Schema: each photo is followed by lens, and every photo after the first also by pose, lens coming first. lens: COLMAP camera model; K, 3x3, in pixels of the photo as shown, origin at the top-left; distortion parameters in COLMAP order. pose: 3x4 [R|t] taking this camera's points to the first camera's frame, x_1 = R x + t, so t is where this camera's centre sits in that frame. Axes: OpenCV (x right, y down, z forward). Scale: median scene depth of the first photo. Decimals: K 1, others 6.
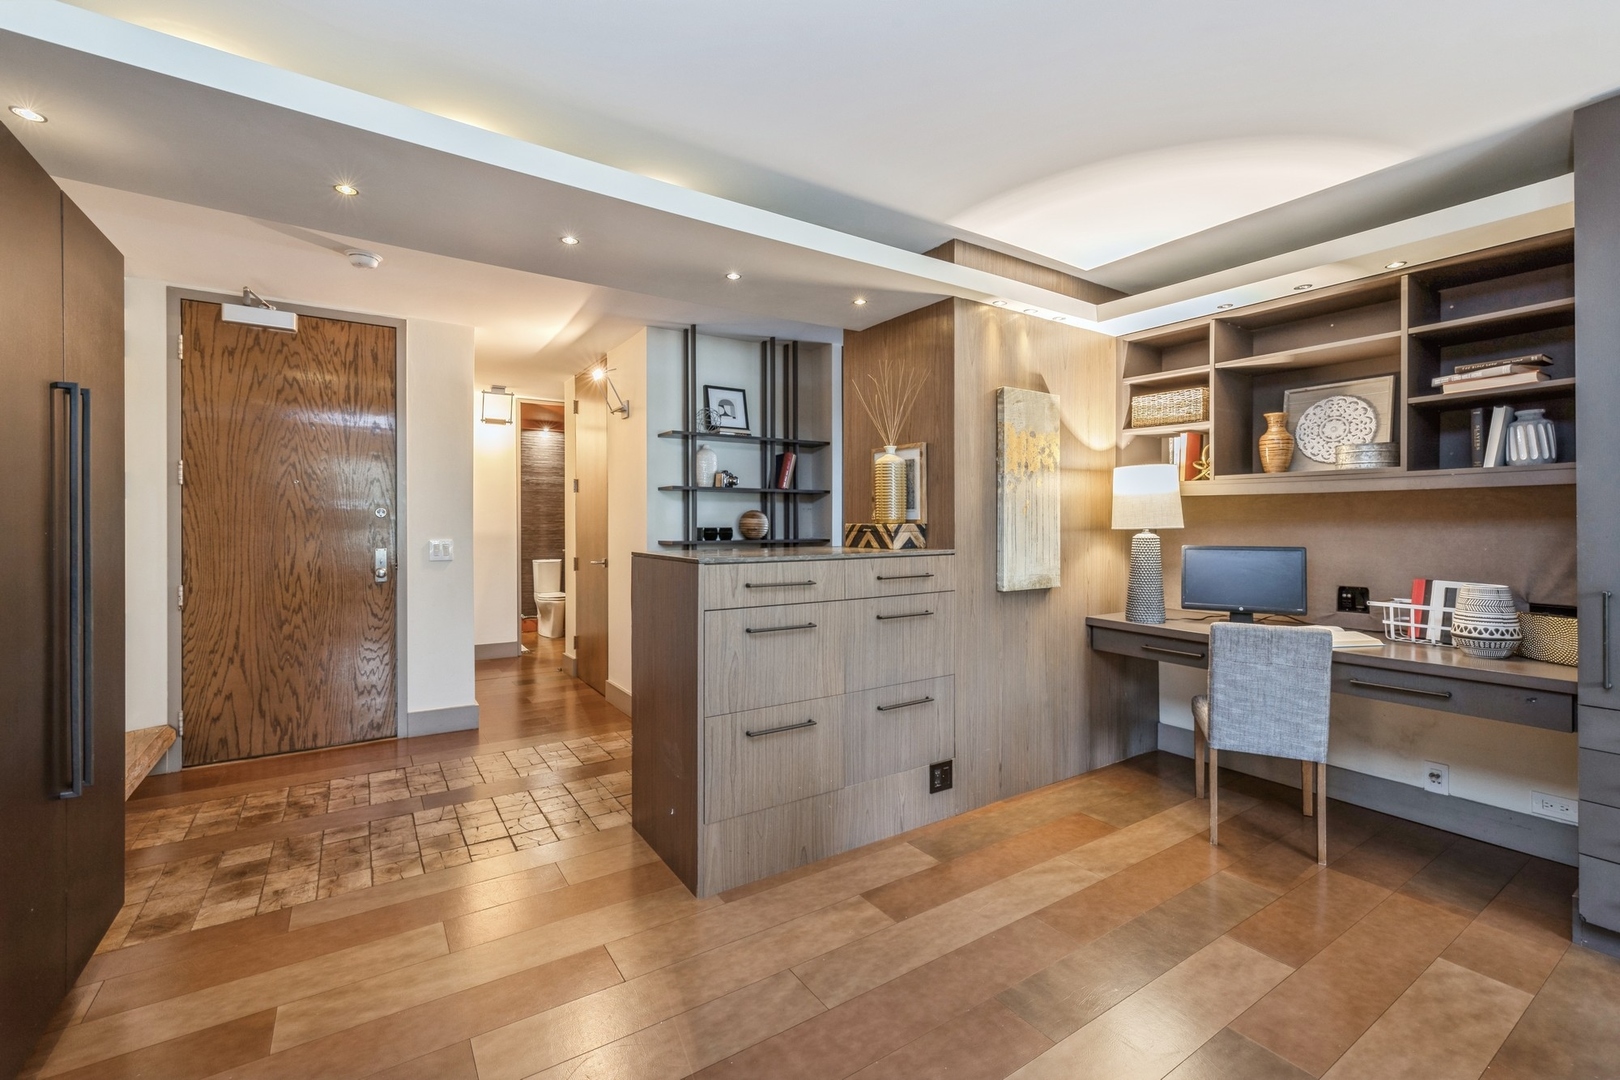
lens RADIAL K [[685.6, 0, 813.0], [0, 685.6, 532.8], [0, 0, 1]] dist [0.002020, -0.000112]
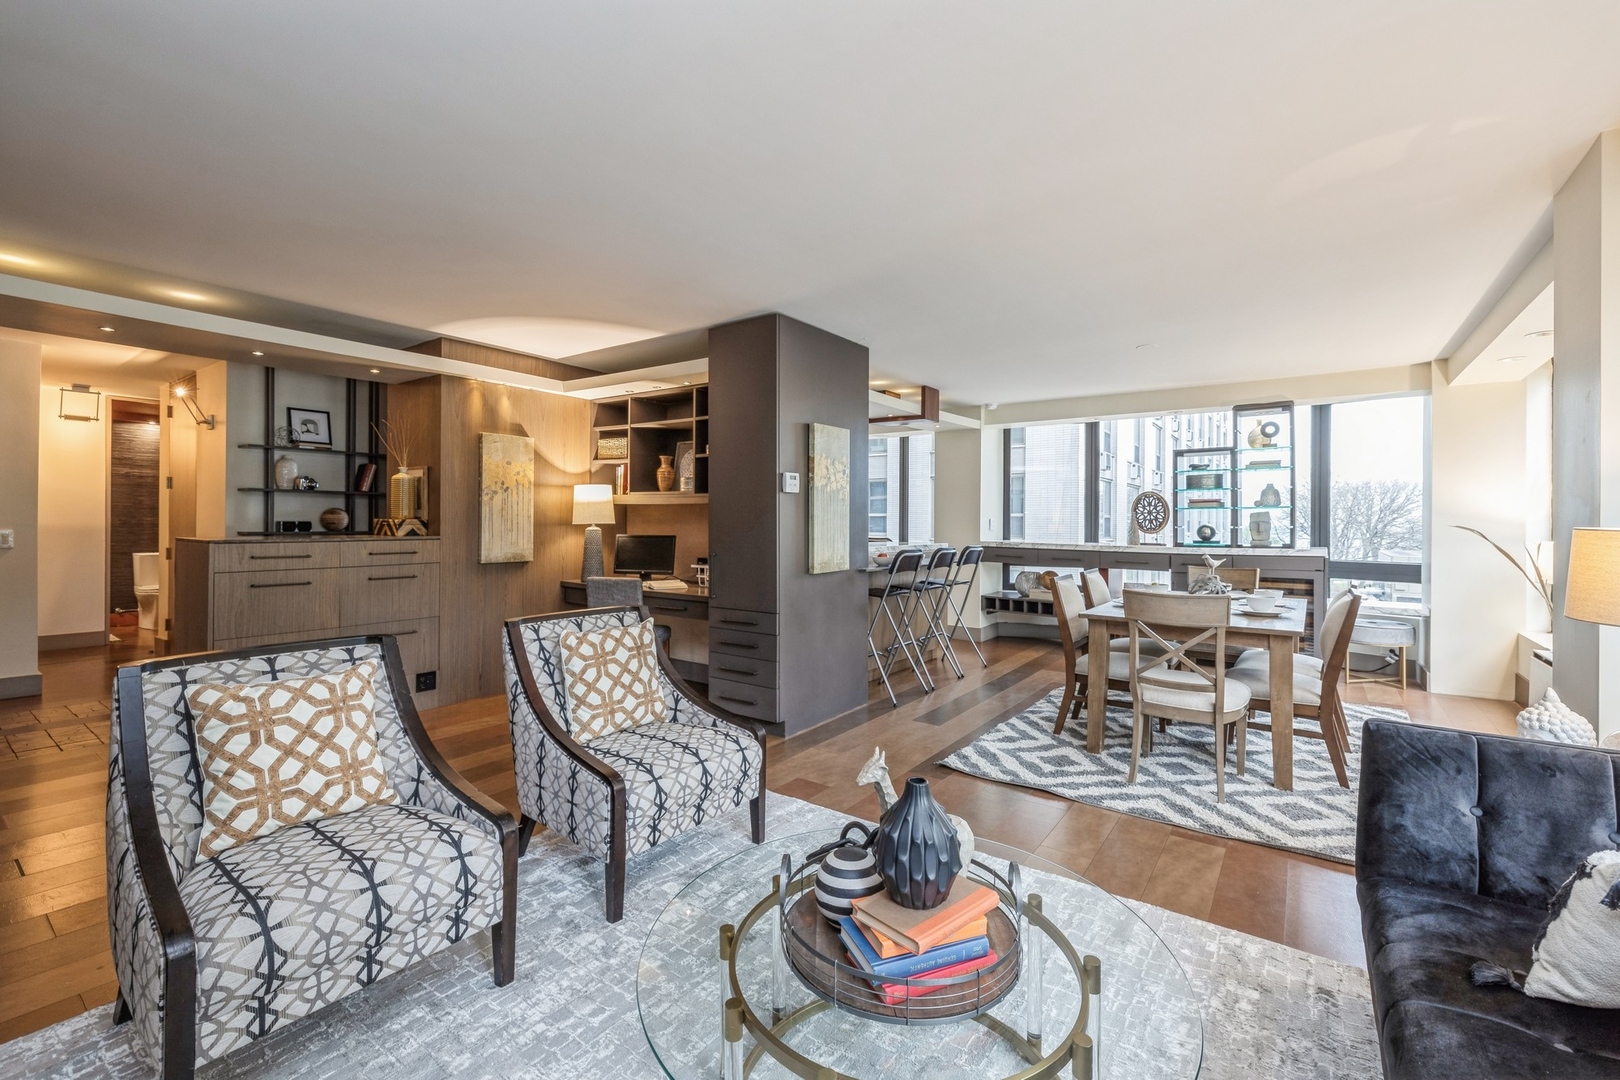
lens RADIAL K [[685.6, 0, 813.2], [0, 685.6, 525.8], [0, 0, 1]] dist [0.002020, -0.000112]
pose [[0.937222, 0.006477, 0.348673, 0.405302], [-0.003942, 0.999960, -0.007977, 0.008964], [-0.348710, 0.006102, 0.937211, -0.669449]]
